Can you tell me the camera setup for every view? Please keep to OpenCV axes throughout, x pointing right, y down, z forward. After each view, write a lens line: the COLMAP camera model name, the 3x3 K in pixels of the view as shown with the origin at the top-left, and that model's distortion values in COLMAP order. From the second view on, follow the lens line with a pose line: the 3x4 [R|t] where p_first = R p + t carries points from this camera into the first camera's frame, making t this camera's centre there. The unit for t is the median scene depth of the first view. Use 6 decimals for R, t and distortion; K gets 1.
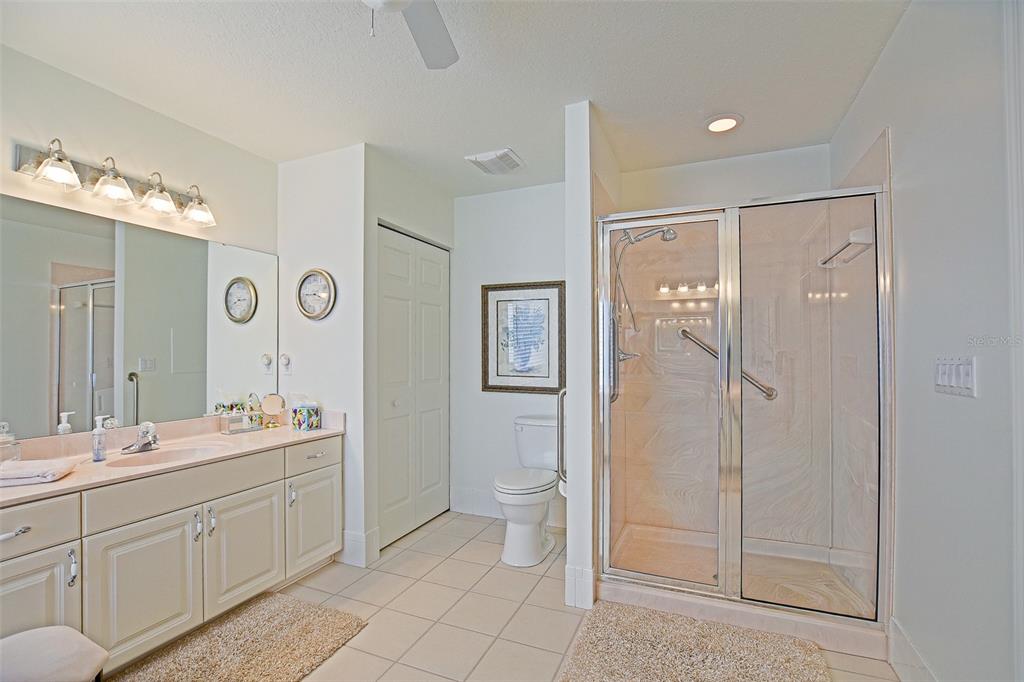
lens RADIAL K [[459.0, 0, 515.9], [0, 459.0, 349.9], [0, 0, 1]] dist [-0.026486, 0.000197]
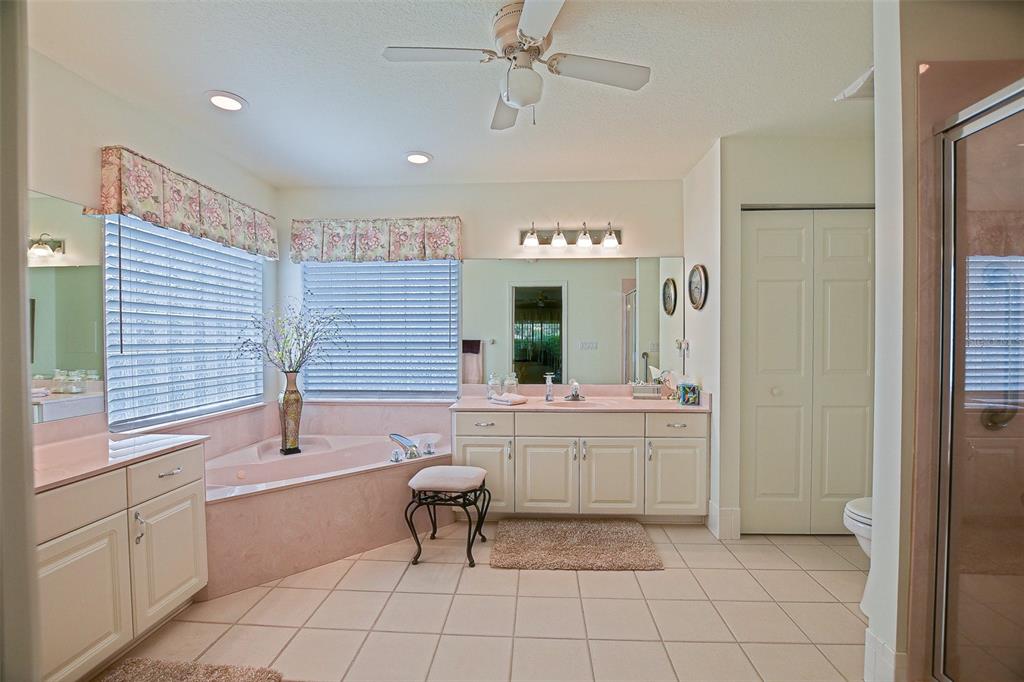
lens RADIAL K [[459.0, 0, 515.9], [0, 459.0, 349.9], [0, 0, 1]] dist [-0.026486, 0.000197]
pose [[0.336321, 0.024798, -0.941421, 0.518017], [0.010822, 0.999485, 0.030193, -0.004873], [0.941685, -0.020342, 0.335880, 0.207419]]
